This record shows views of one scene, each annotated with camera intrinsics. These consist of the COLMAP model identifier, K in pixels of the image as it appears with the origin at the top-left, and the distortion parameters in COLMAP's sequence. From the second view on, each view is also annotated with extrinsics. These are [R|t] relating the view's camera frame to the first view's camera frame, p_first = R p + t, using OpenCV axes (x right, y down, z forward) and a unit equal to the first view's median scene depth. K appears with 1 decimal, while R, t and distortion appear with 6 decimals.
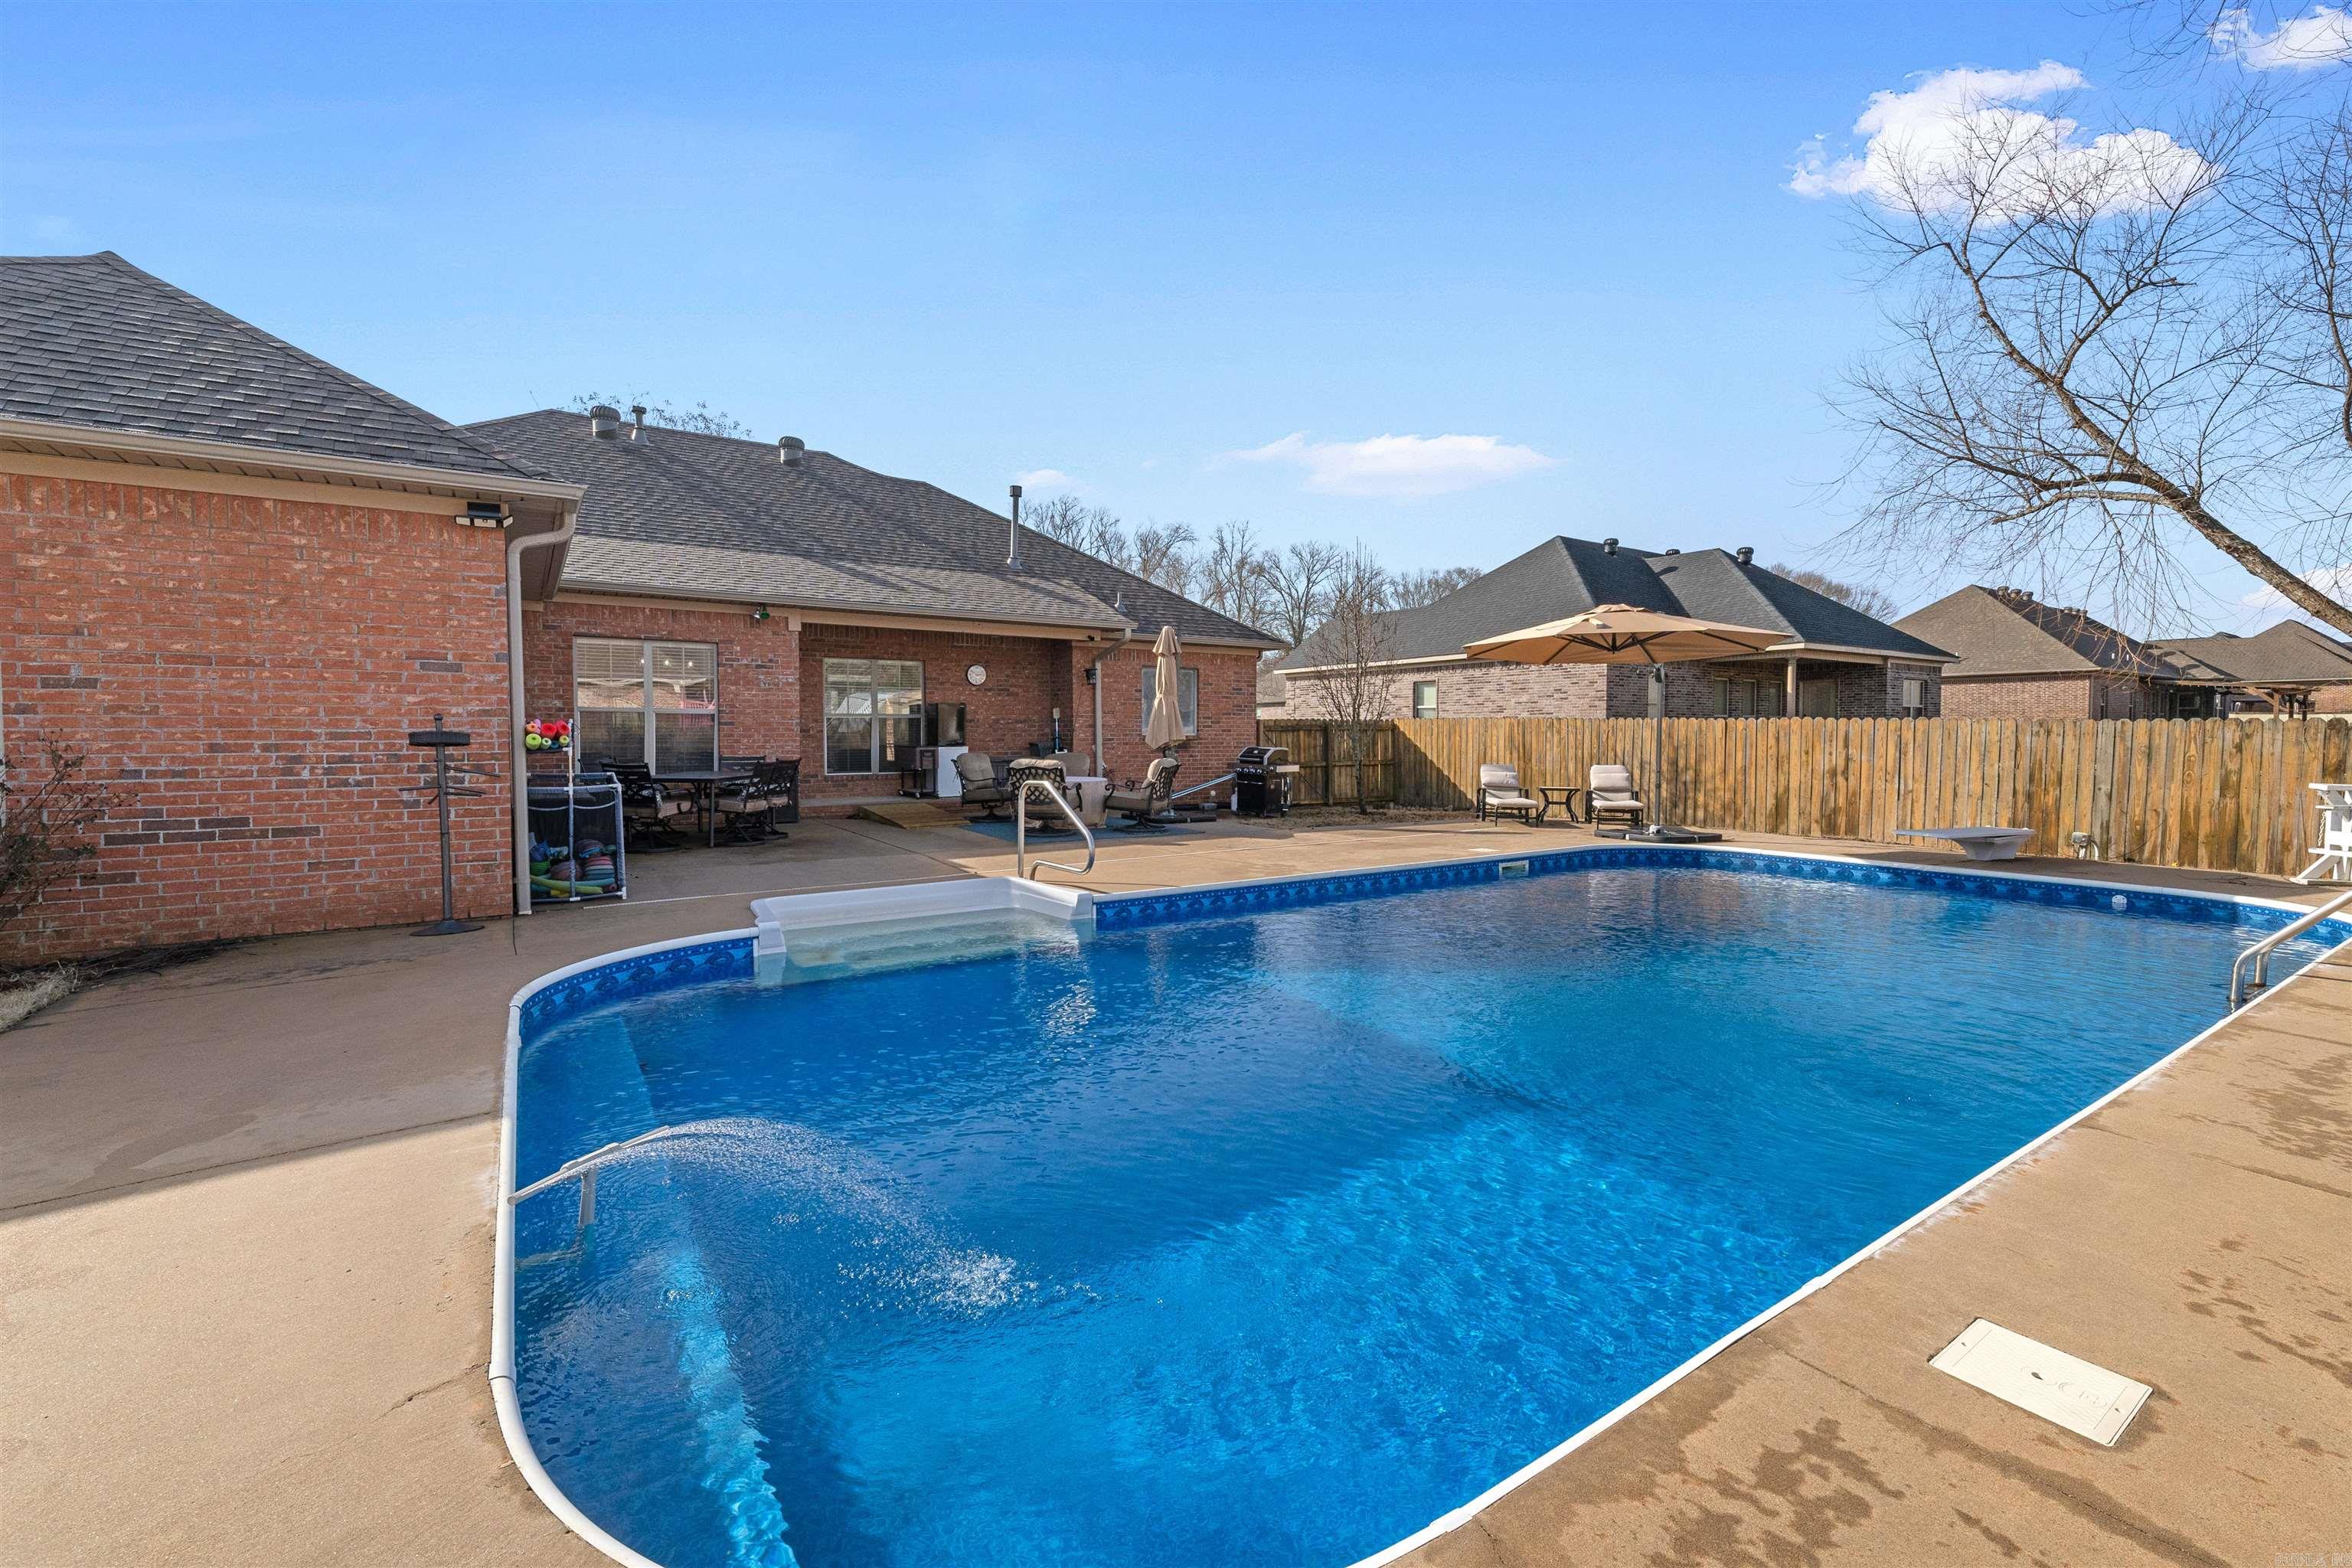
lens RADIAL K [[973.8, 0, 1178.0], [0, 973.8, 783.5], [0, 0, 1]] dist [-0.002225, -0.001176]
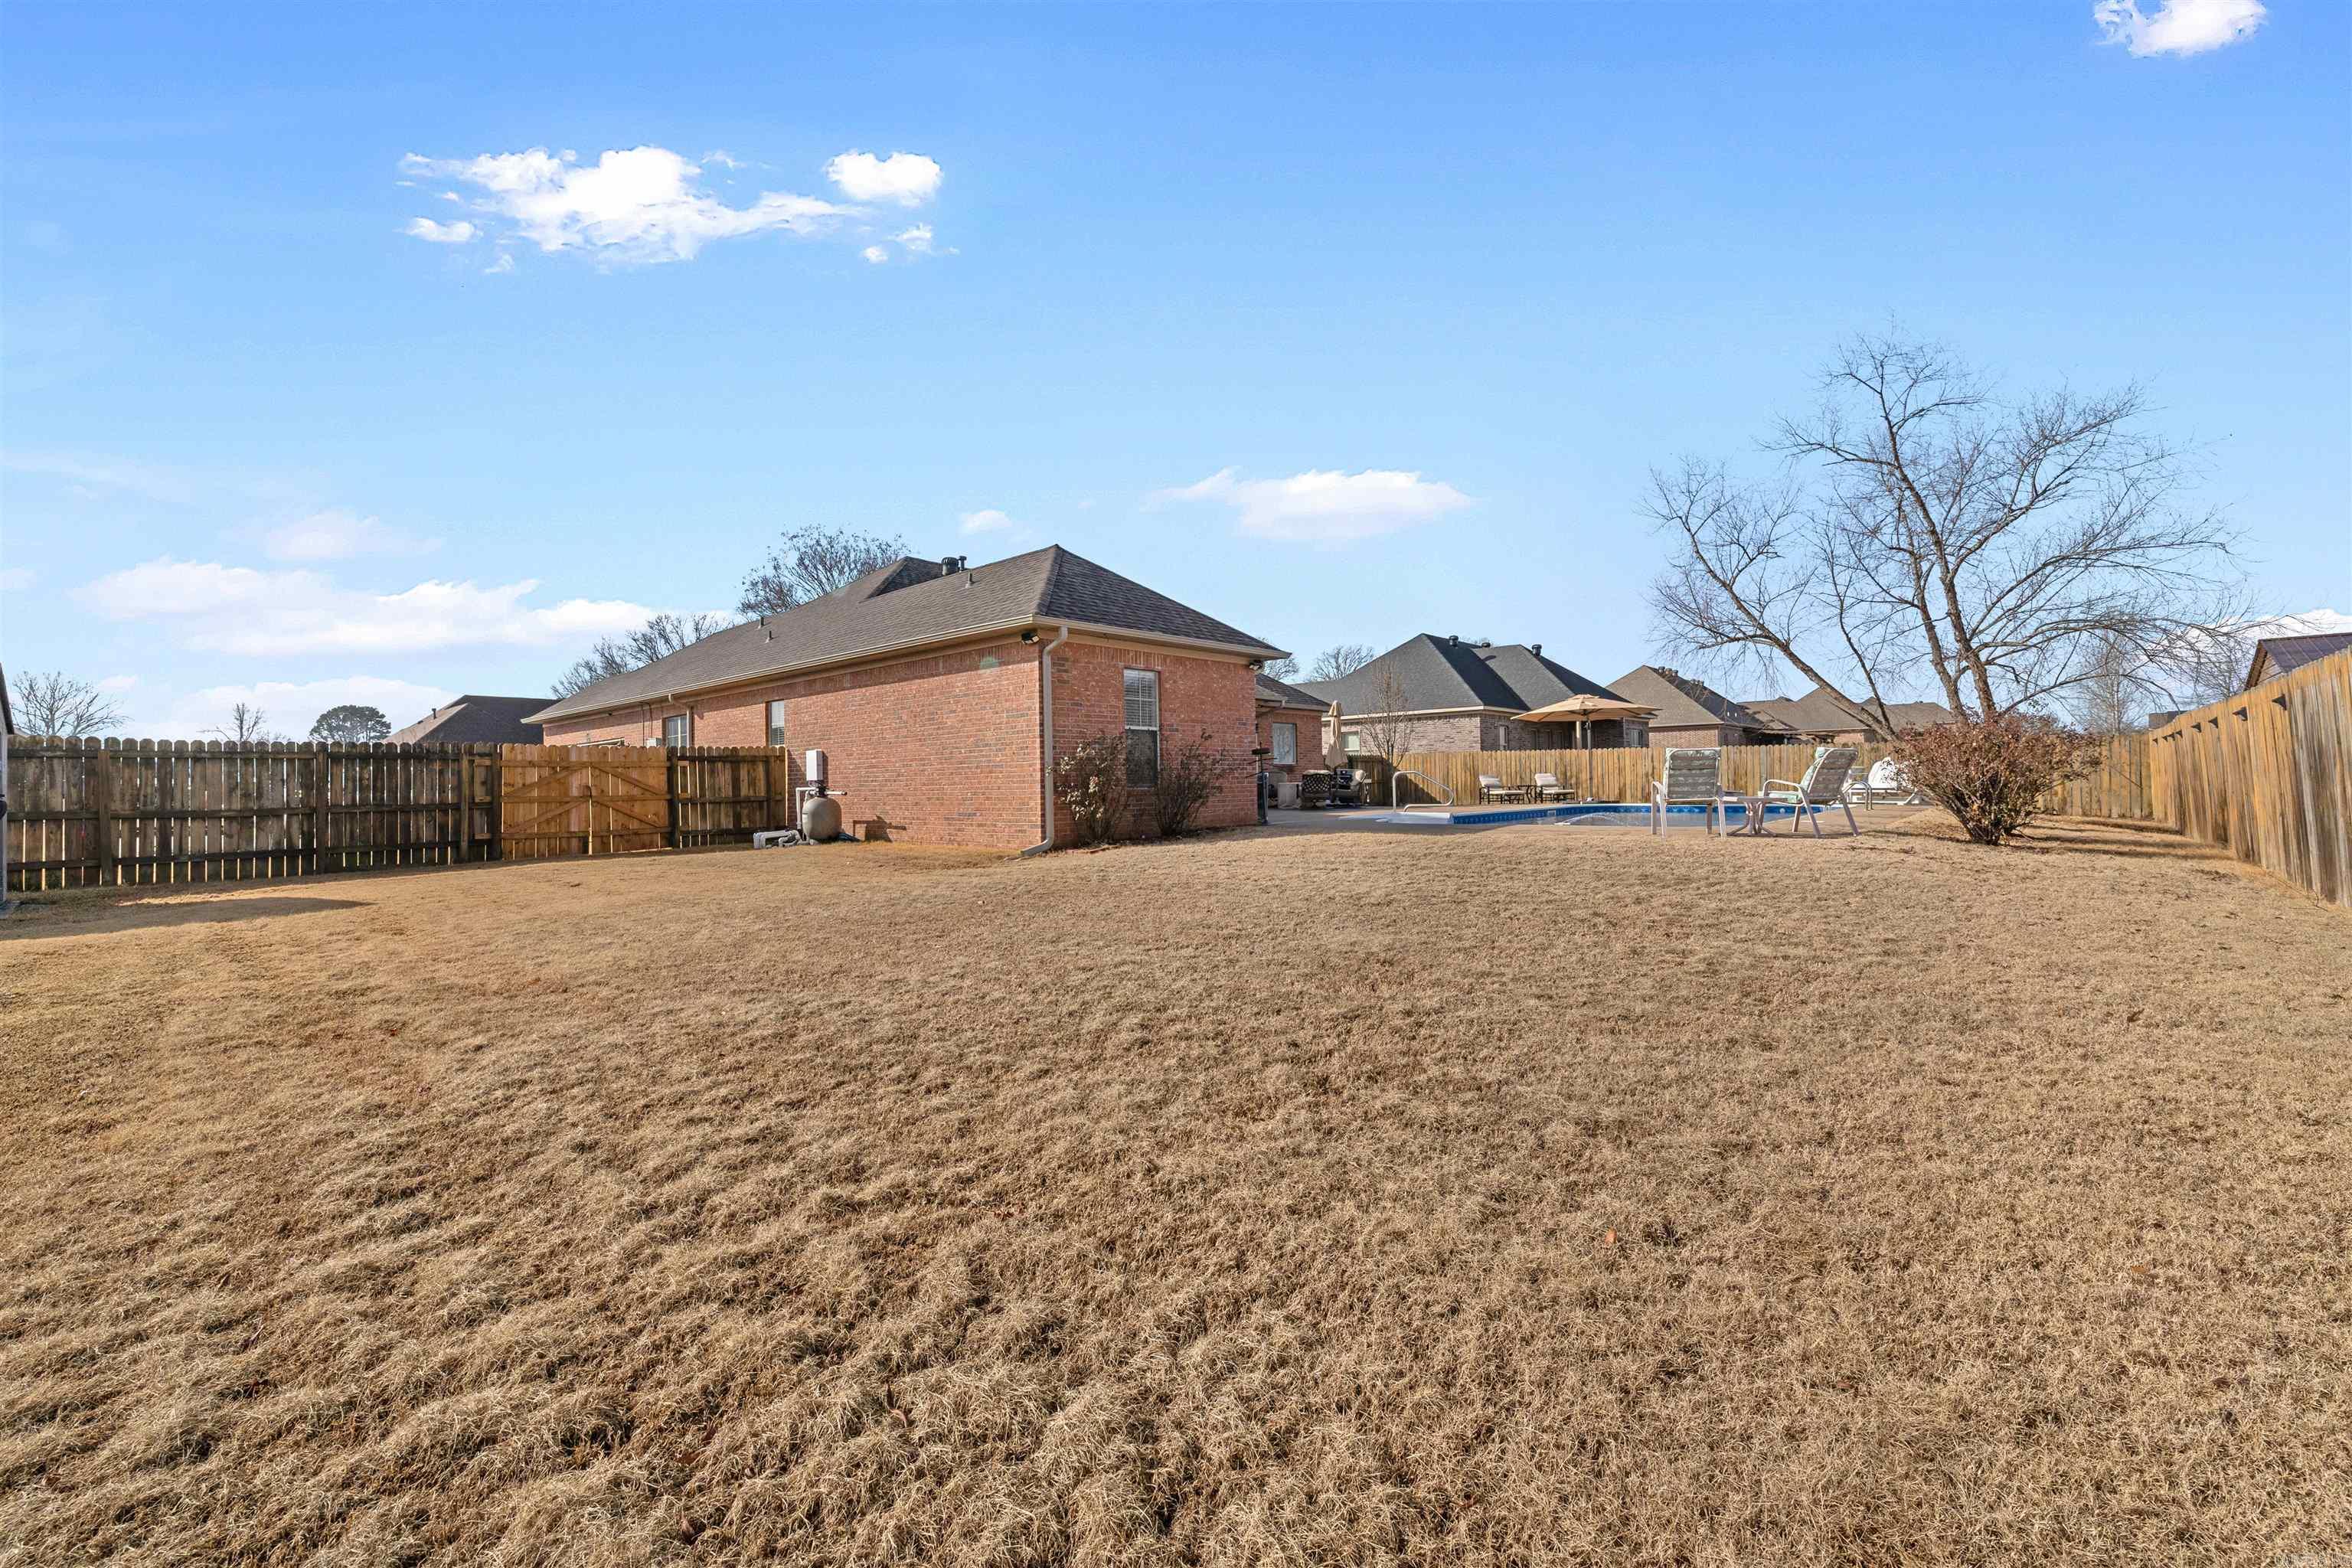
lens RADIAL K [[912.8, 0, 1168.8], [0, 912.8, 785.5], [0, 0, 1]] dist [0.000702, 0.000020]
pose [[0.972092, -0.015512, 0.234085, -0.455928], [0.025877, 0.998813, -0.041273, 0.040048], [-0.233167, 0.046179, 0.971340, -0.378717]]
